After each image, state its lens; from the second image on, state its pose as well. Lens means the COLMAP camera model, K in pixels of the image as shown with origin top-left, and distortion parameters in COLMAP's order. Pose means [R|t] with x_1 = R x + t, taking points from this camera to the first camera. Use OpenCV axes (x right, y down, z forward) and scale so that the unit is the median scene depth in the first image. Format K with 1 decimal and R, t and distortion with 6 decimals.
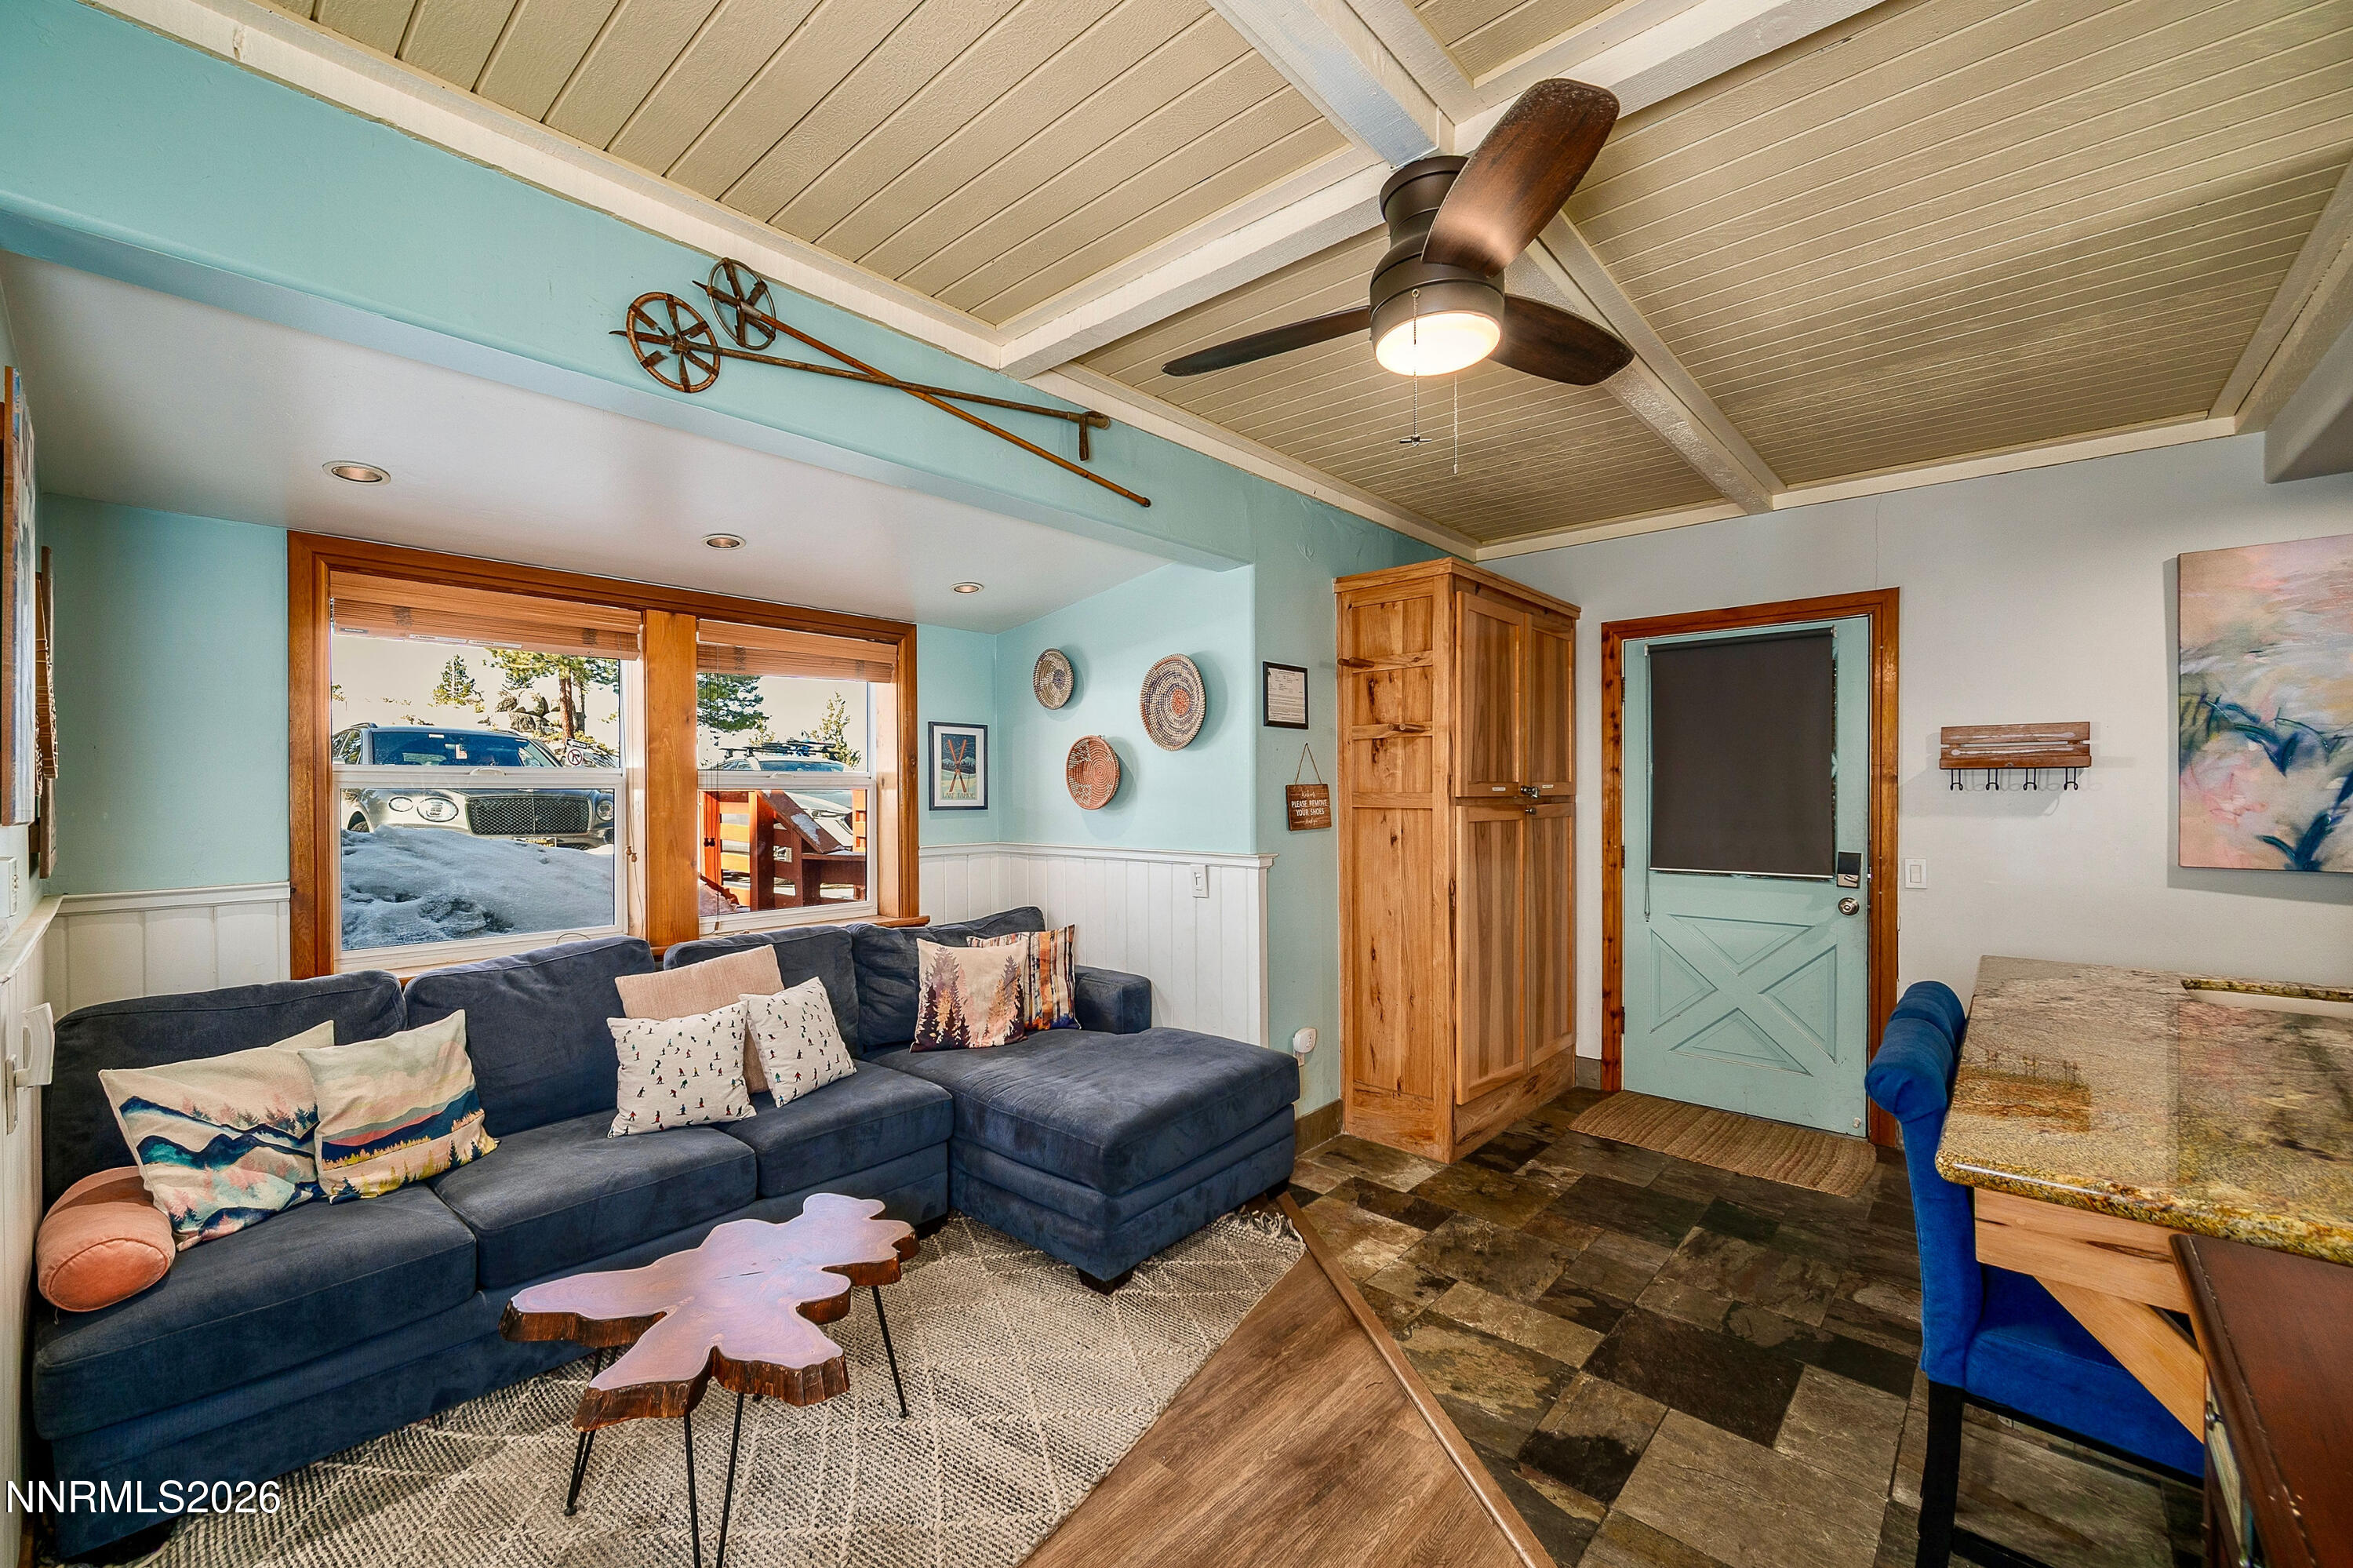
lens RADIAL K [[949.3, 0, 1184.2], [0, 949.3, 799.3], [0, 0, 1]] dist [-0.001470, 0.000449]
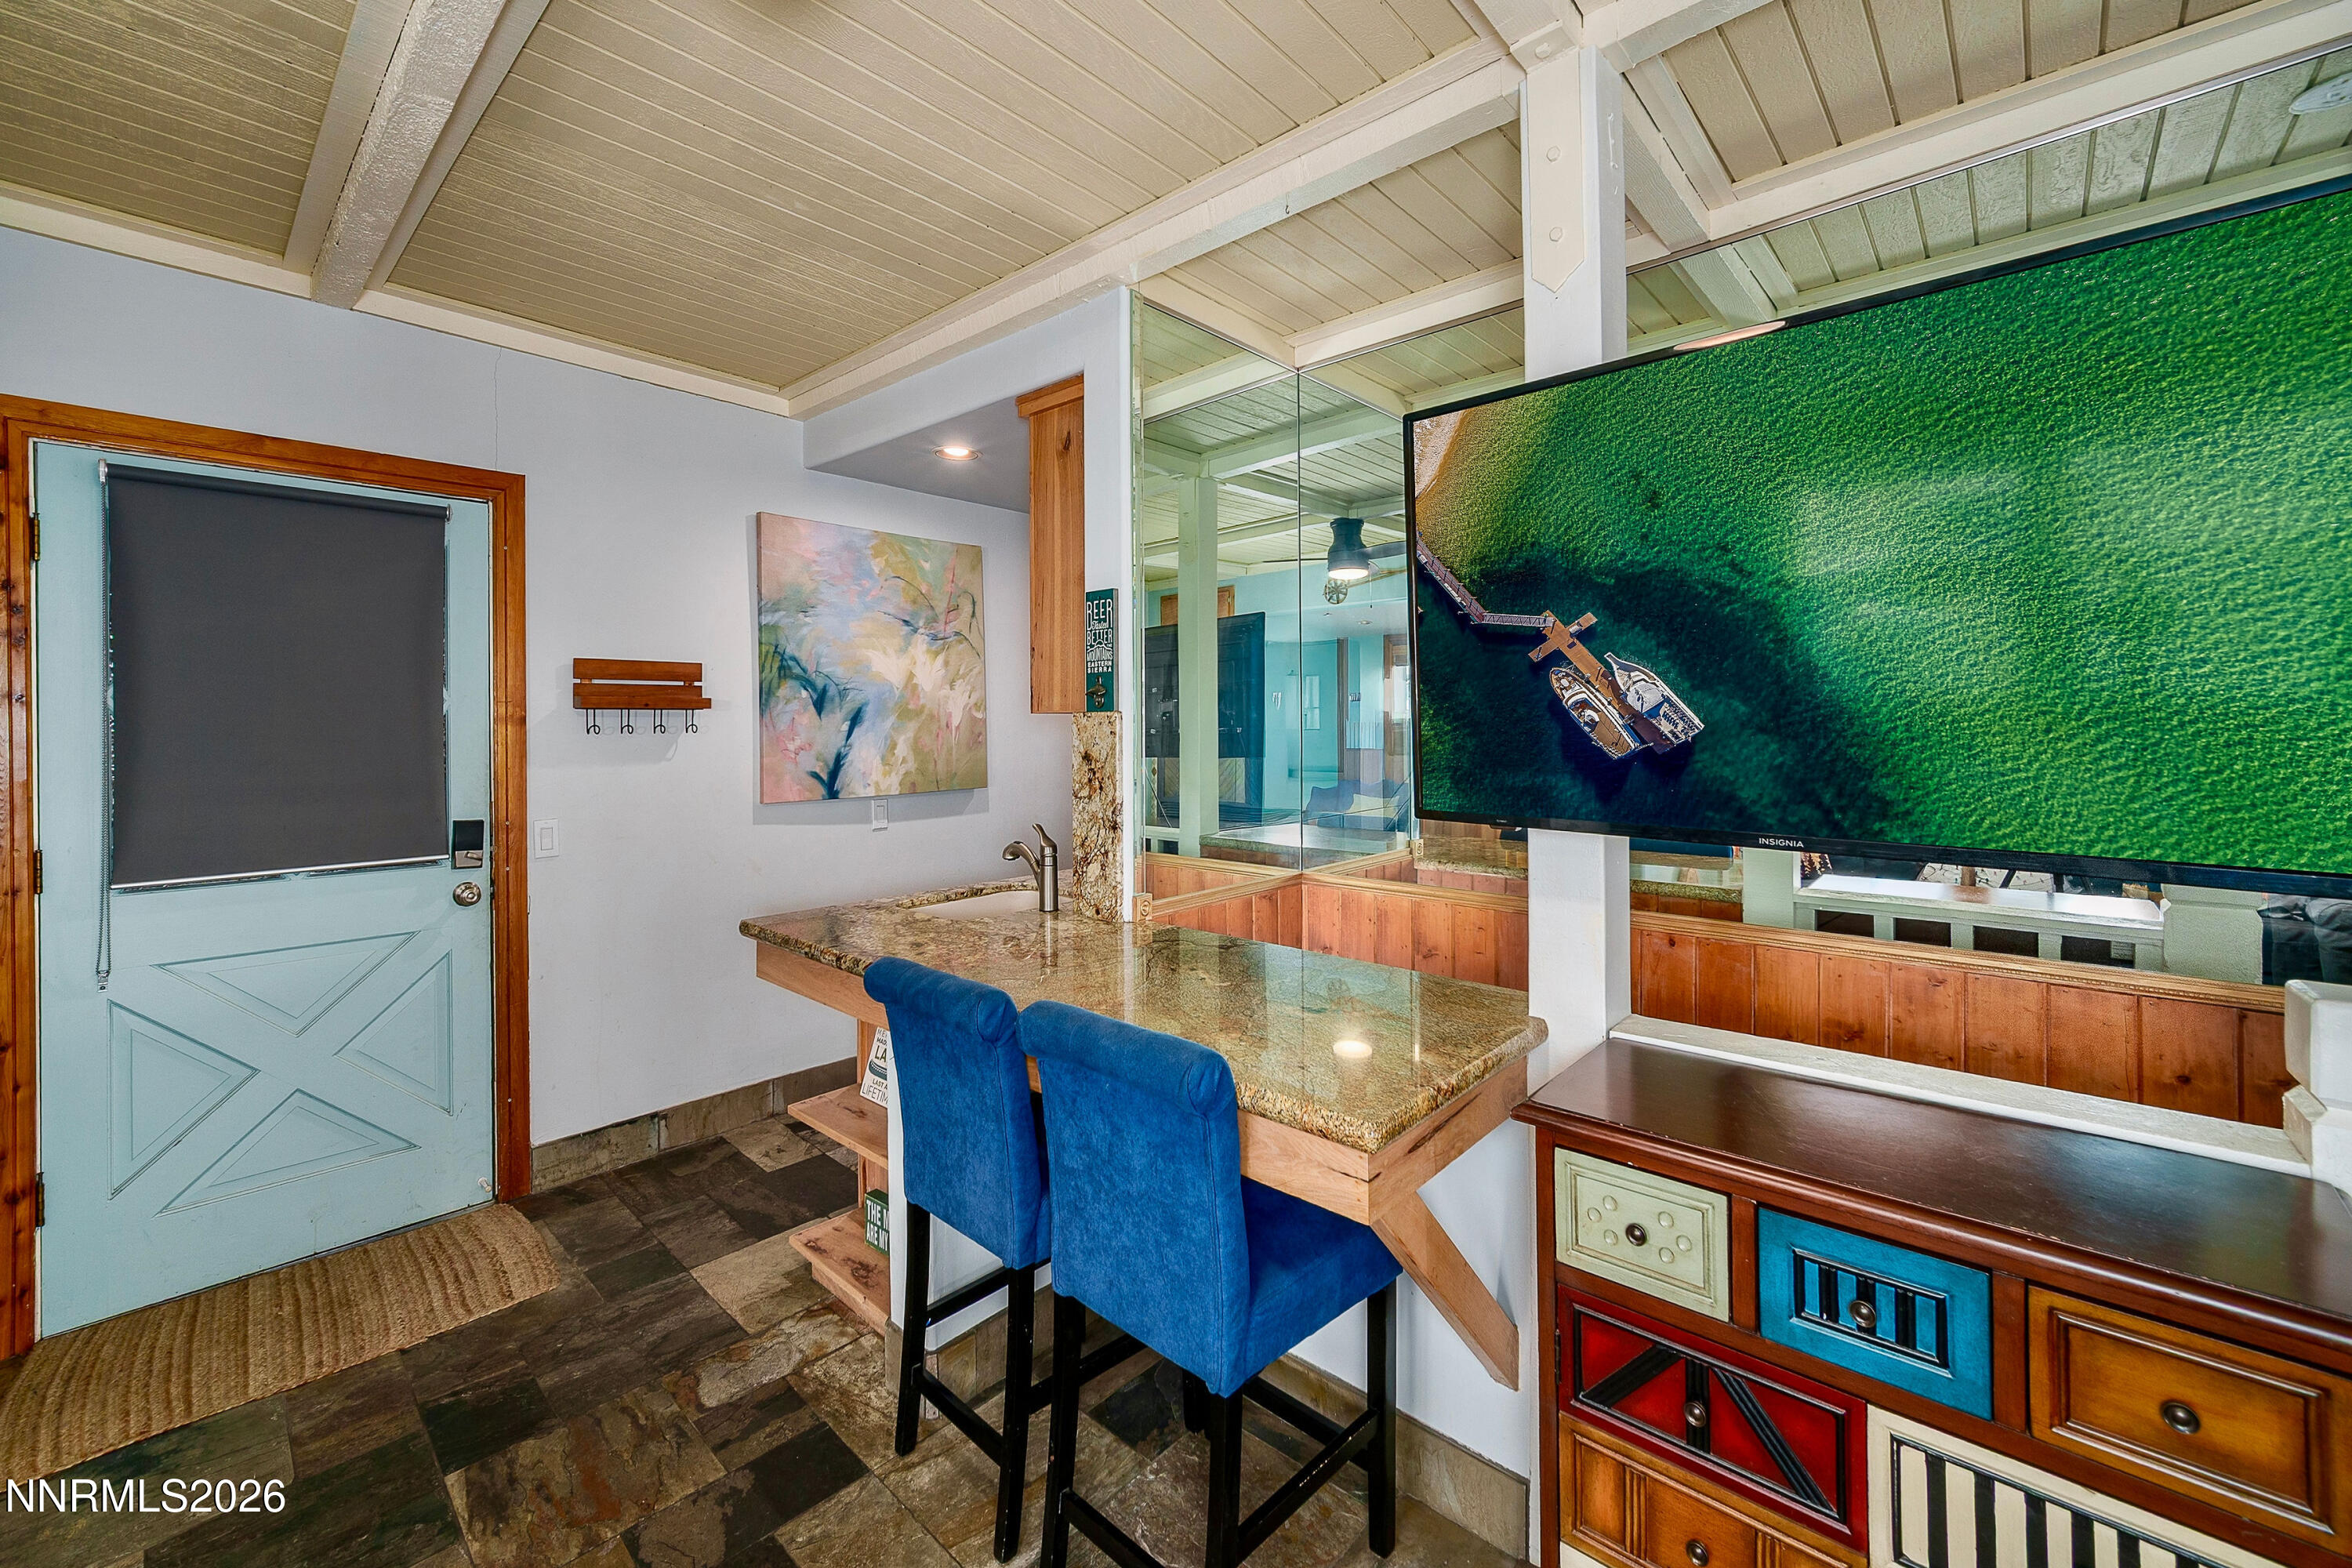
lens RADIAL K [[1014.7, 0, 1199.8], [0, 1014.7, 723.8], [0, 0, 1]] dist [0.023758, 0.000264]
pose [[0.042163, 0.006618, 0.999089, -0.091998], [0.017752, 0.999815, -0.007372, -0.002470], [-0.998953, 0.018046, 0.042038, 0.522409]]
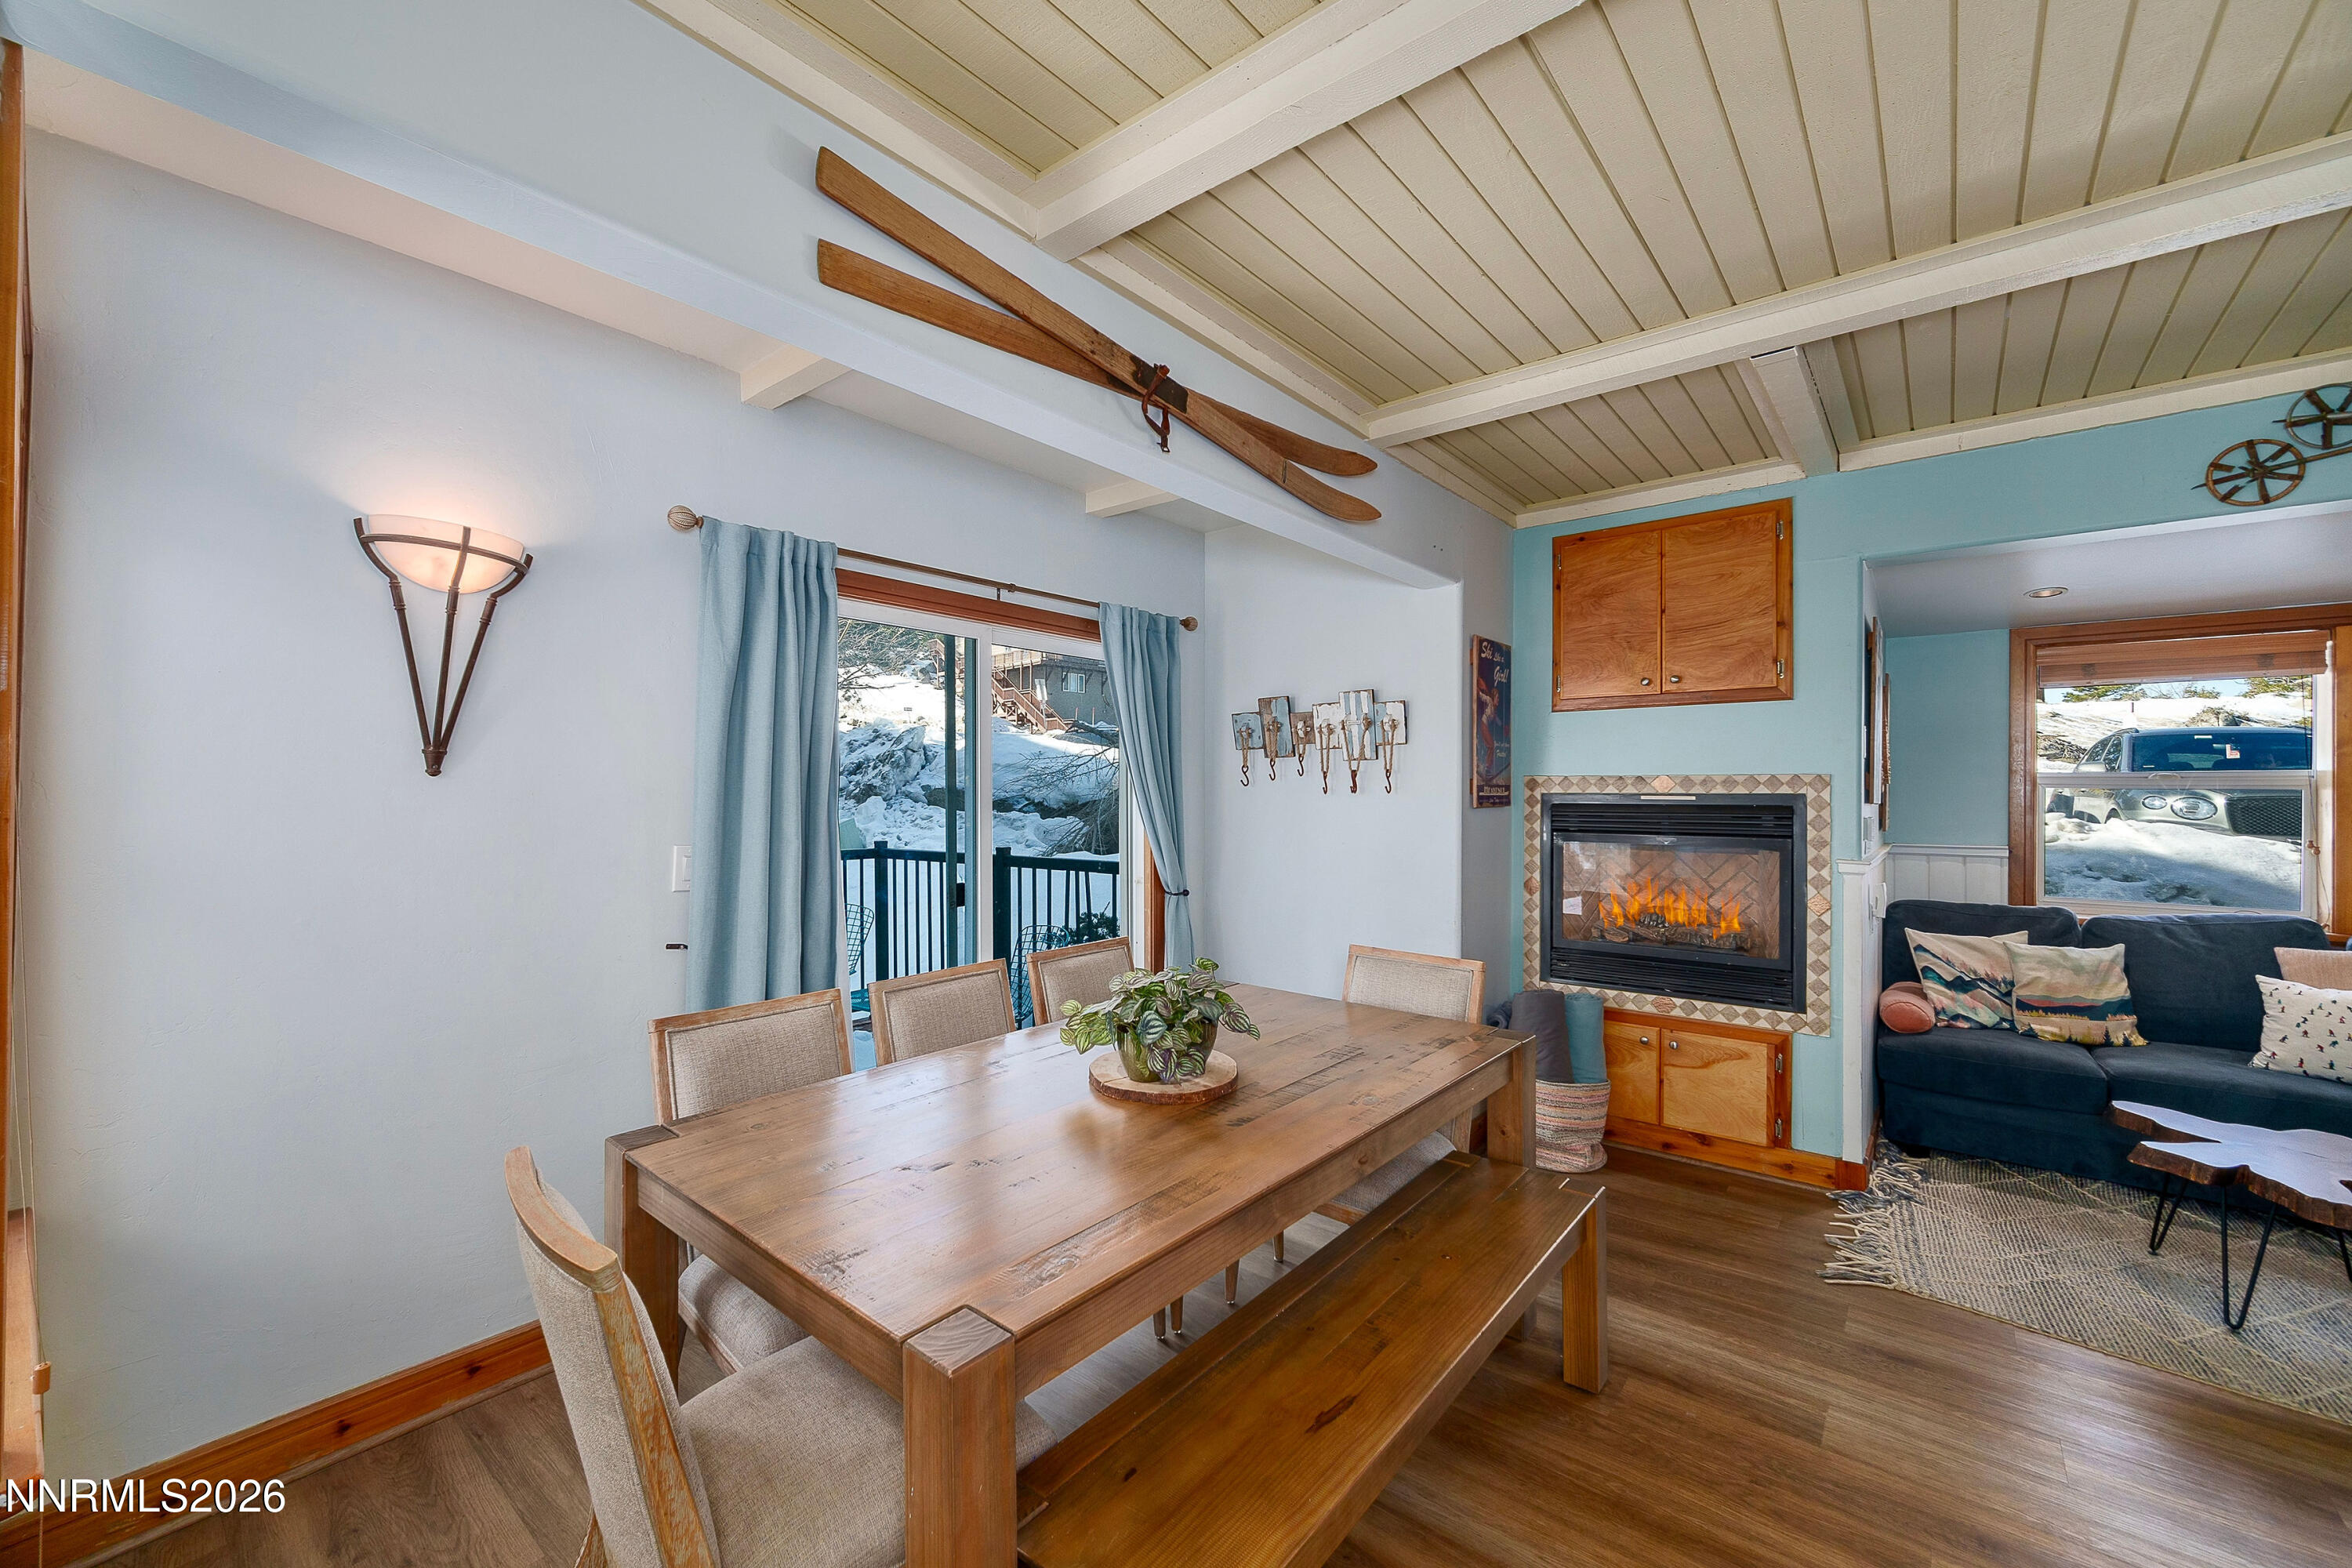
lens RADIAL K [[930.8, 0, 1143.0], [0, 930.8, 790.3], [0, 0, 1]] dist [-0.001259, 0.000393]
pose [[0.017193, 0.003502, -0.999846, 0.547438], [-0.012200, 0.999920, 0.003292, 0.004147], [0.999778, 0.012142, 0.017234, -0.447507]]
